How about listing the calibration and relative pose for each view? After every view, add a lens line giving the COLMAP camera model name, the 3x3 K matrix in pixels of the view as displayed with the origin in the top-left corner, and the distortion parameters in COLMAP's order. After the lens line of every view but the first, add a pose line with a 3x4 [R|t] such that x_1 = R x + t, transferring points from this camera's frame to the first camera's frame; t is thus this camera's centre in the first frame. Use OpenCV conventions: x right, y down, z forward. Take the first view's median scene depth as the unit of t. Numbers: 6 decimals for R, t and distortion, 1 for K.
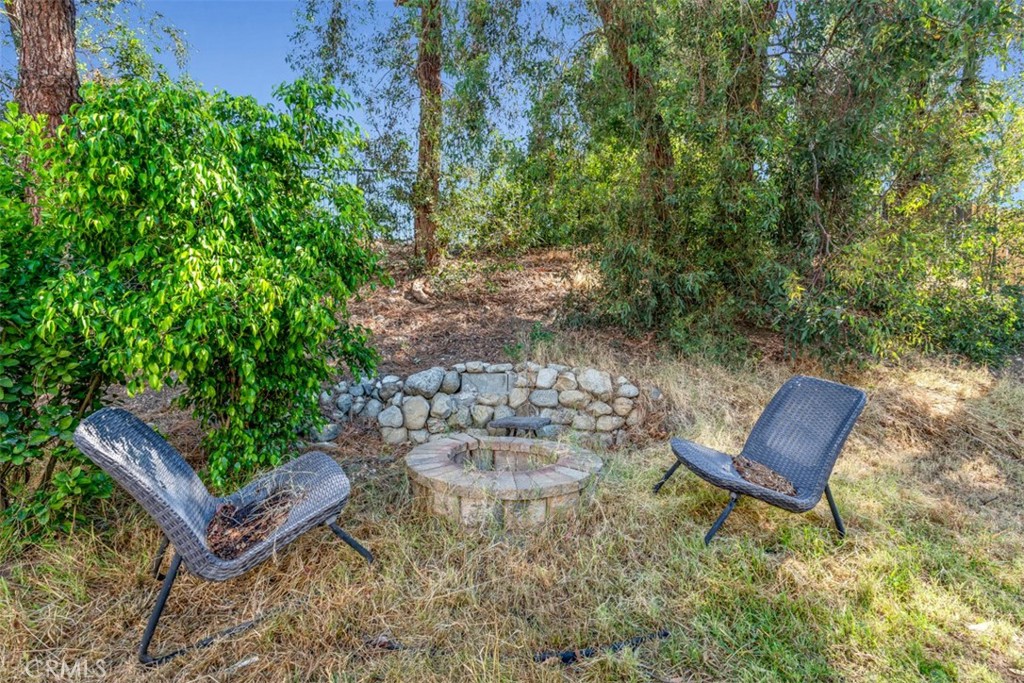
lens RADIAL K [[453.7, 0, 512.6], [0, 453.7, 340.0], [0, 0, 1]] dist [-0.008621, 0.000915]
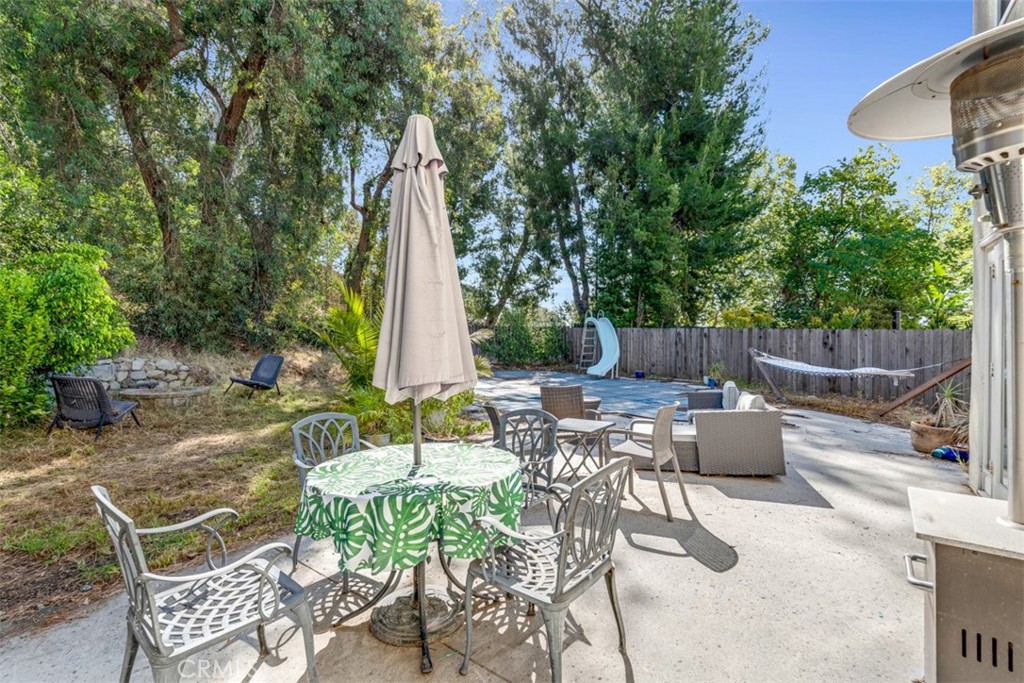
lens RADIAL K [[453.7, 0, 510.1], [0, 453.7, 337.6], [0, 0, 1]] dist [-0.008621, 0.000915]
pose [[0.396000, -0.019648, 0.918040, -1.062883], [0.038692, 0.999240, 0.004696, 0.019070], [-0.917435, 0.033661, 0.396460, -1.220378]]
